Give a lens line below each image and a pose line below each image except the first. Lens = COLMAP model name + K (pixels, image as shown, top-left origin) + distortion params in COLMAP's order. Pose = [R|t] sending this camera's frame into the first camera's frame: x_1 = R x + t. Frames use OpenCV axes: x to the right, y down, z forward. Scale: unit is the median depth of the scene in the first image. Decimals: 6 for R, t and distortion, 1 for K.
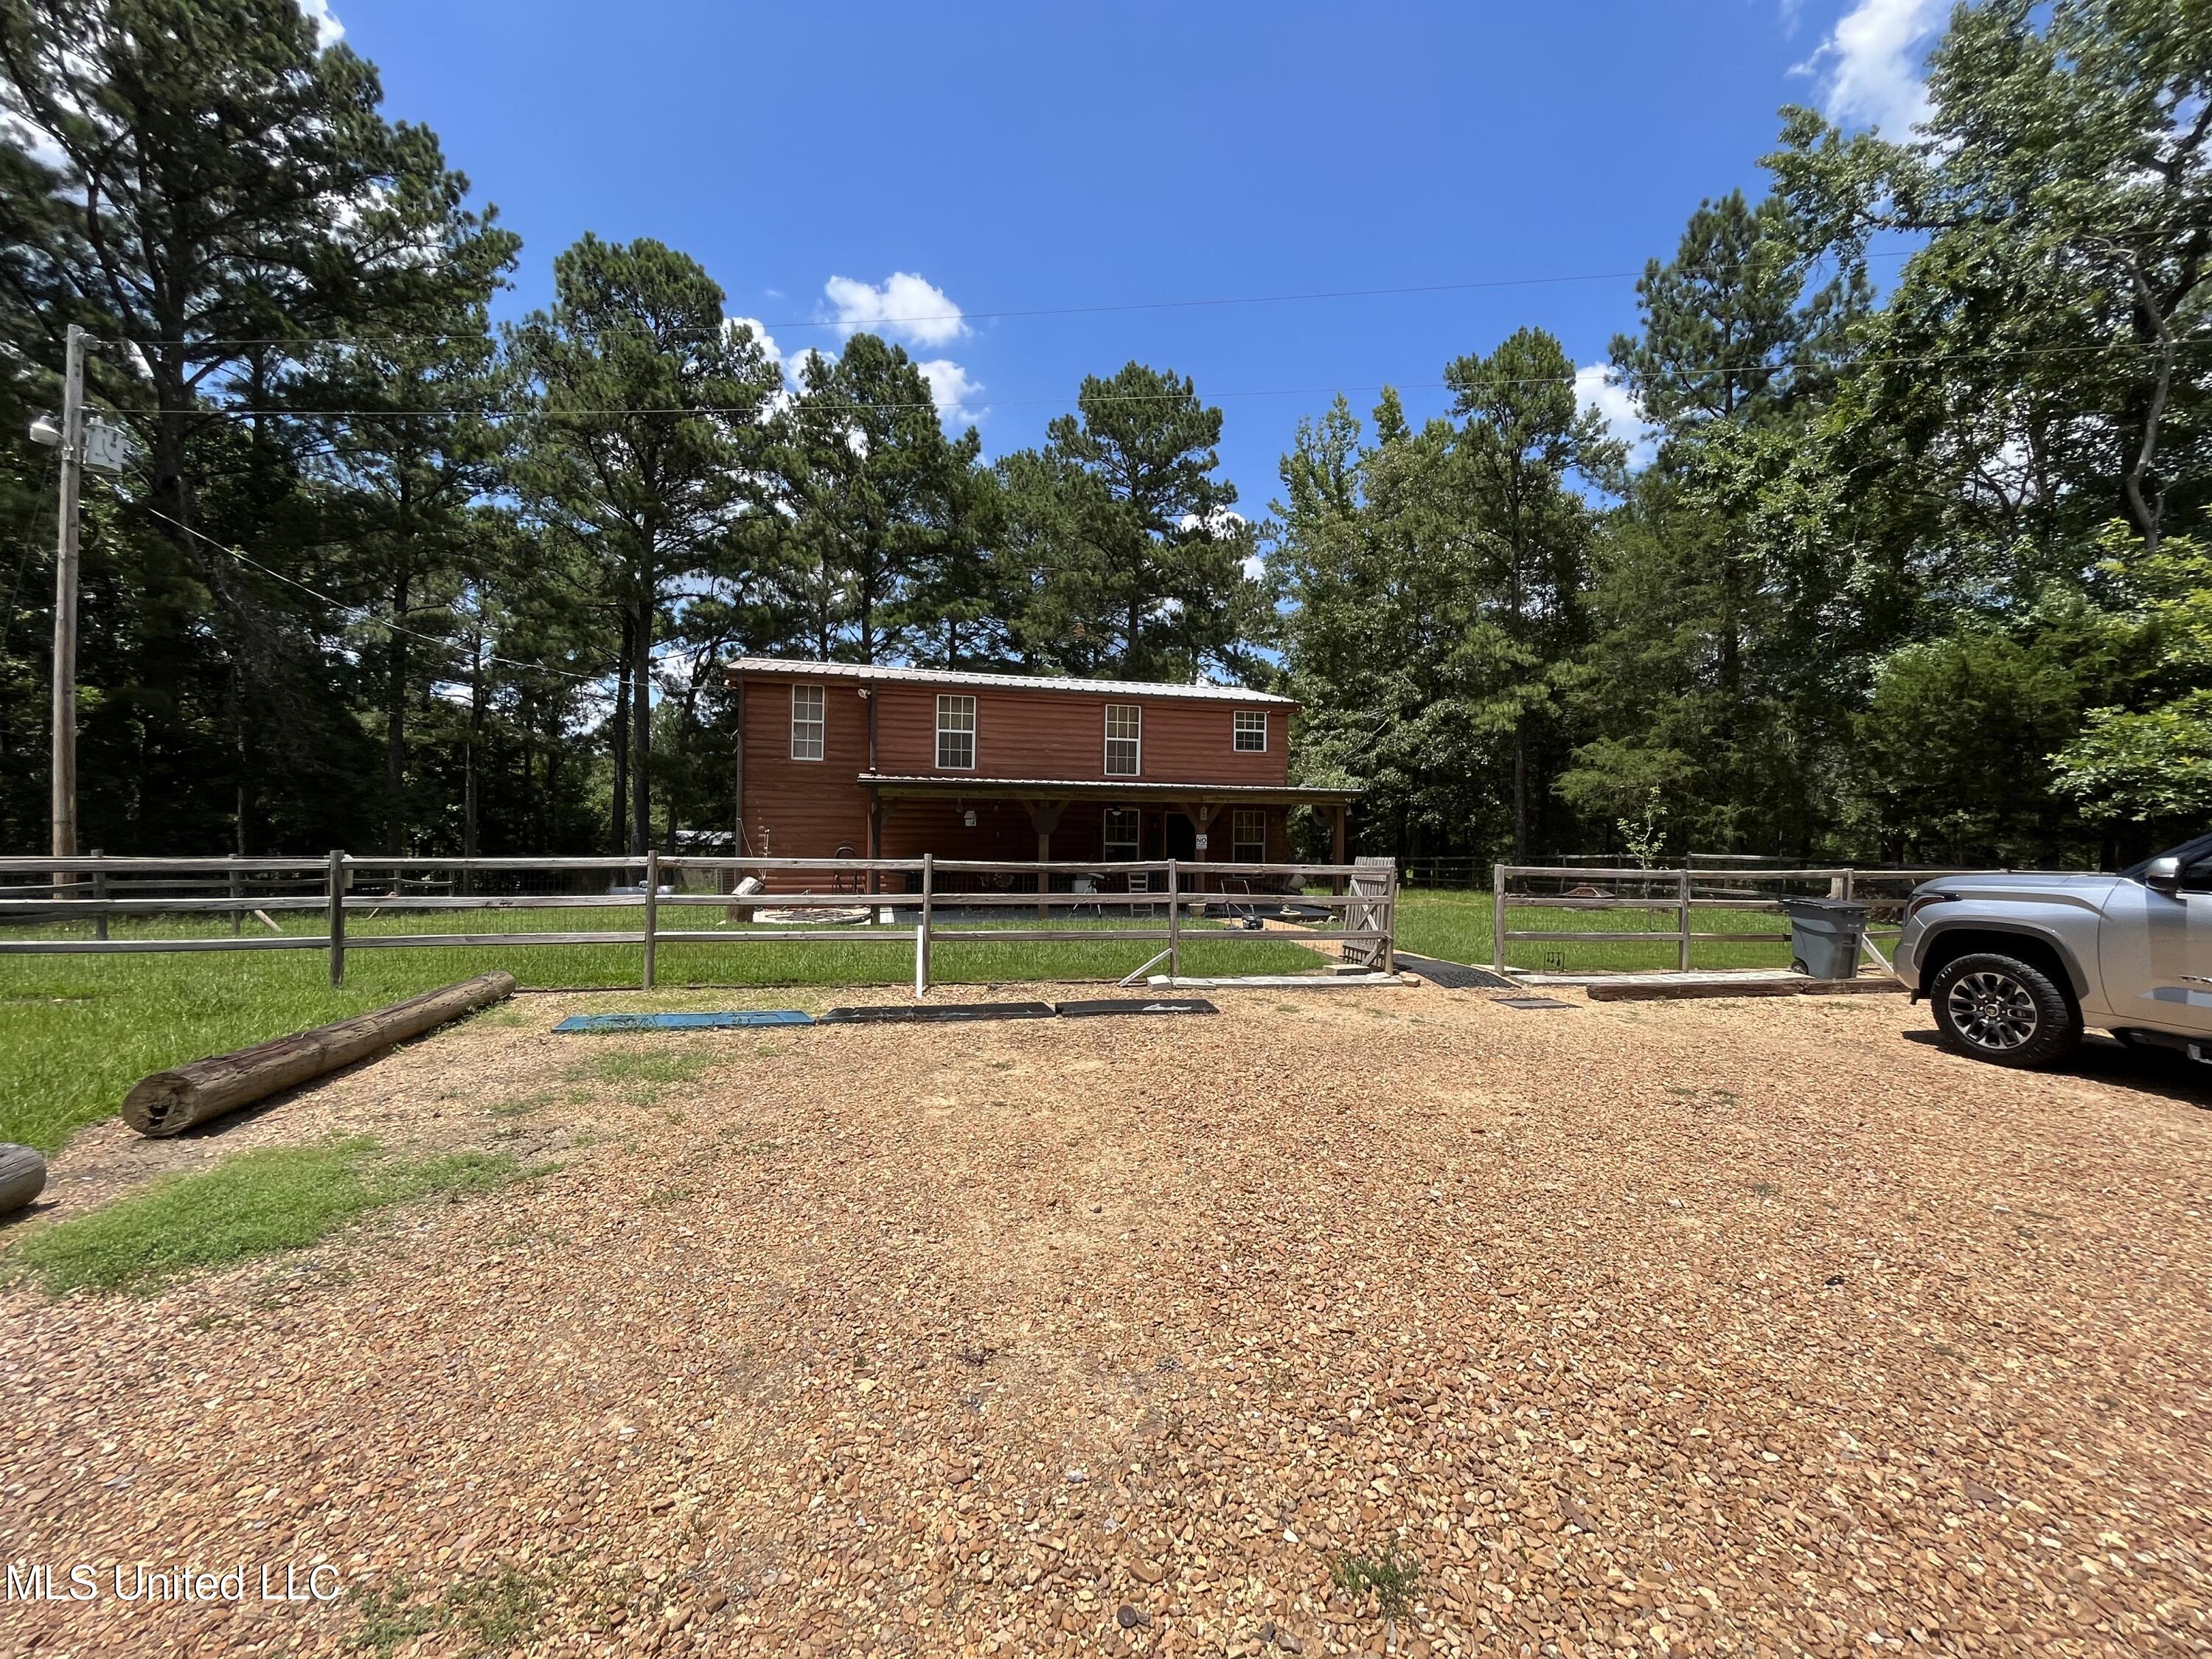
lens RADIAL K [[898.8, 0, 1107.8], [0, 898.8, 816.8], [0, 0, 1]] dist [0.011173, 0.000000]
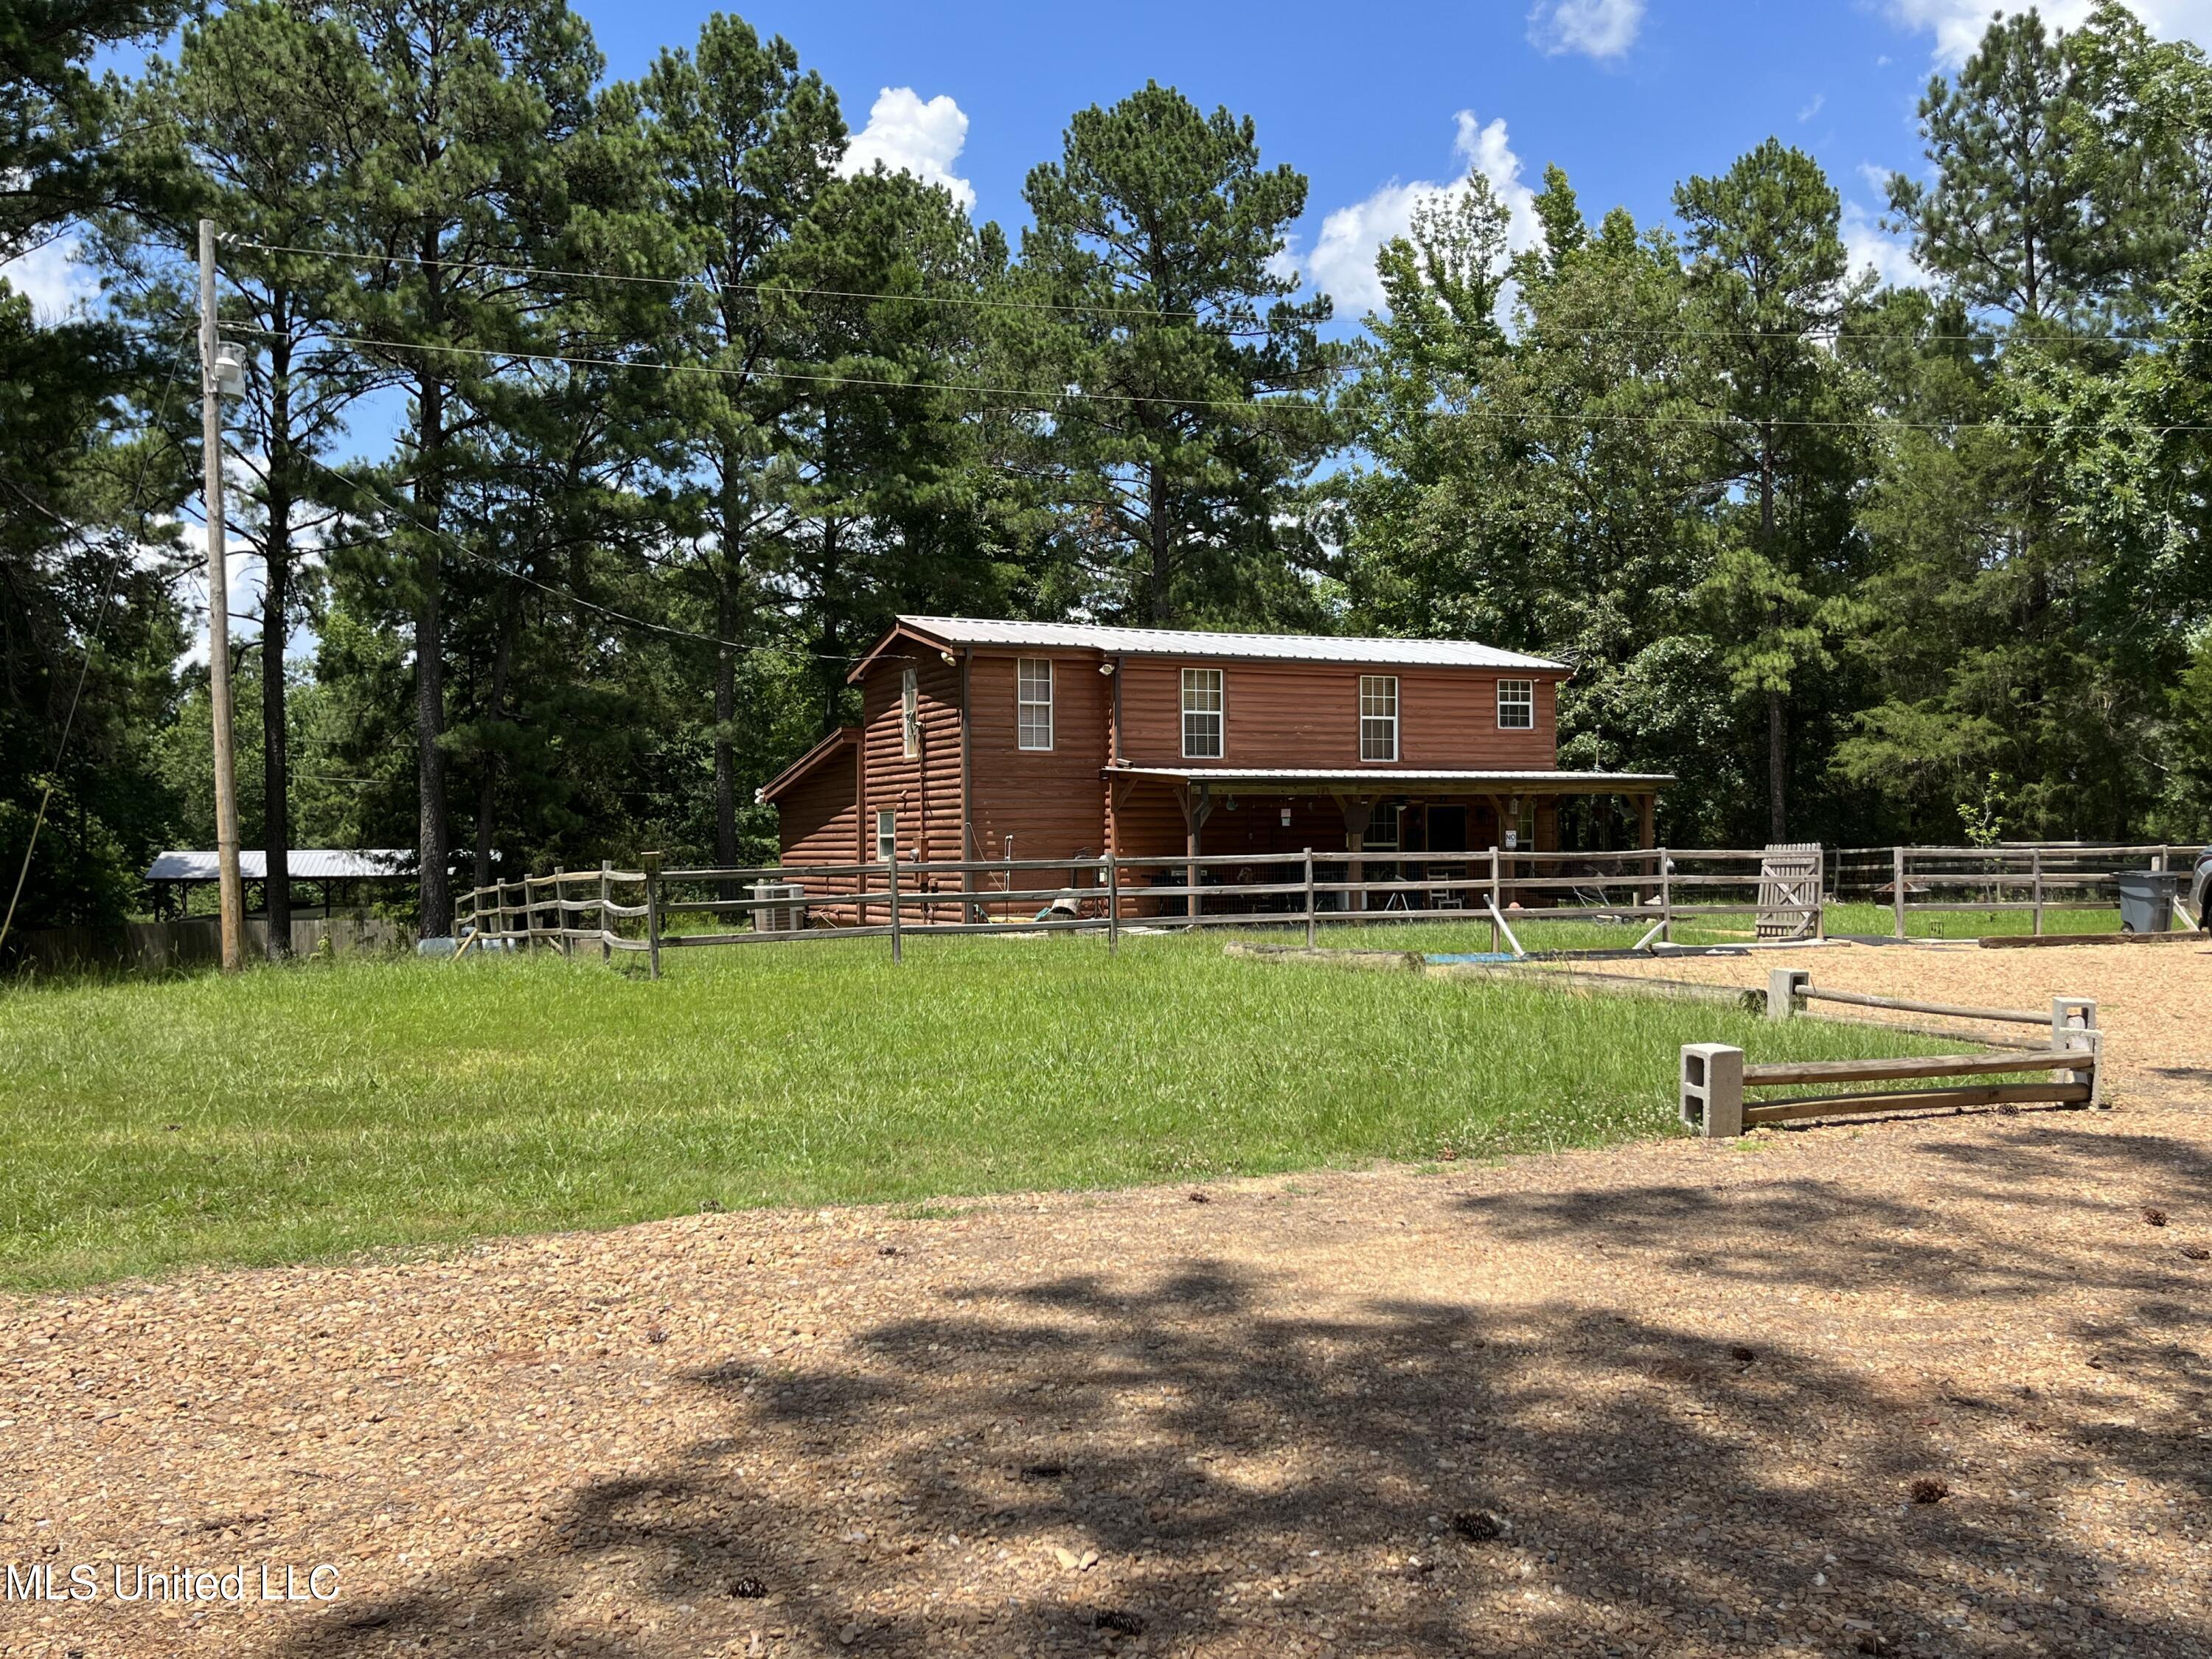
lens RADIAL K [[1900.7, 0, 1106.0], [0, 1900.7, 829.5], [0, 0, 1]] dist [0.066910, -0.078293]
pose [[0.984002, -0.020972, 0.176917, -0.422992], [0.018443, 0.999703, 0.015928, -0.012228], [-0.177198, -0.012410, 0.984097, -0.527899]]
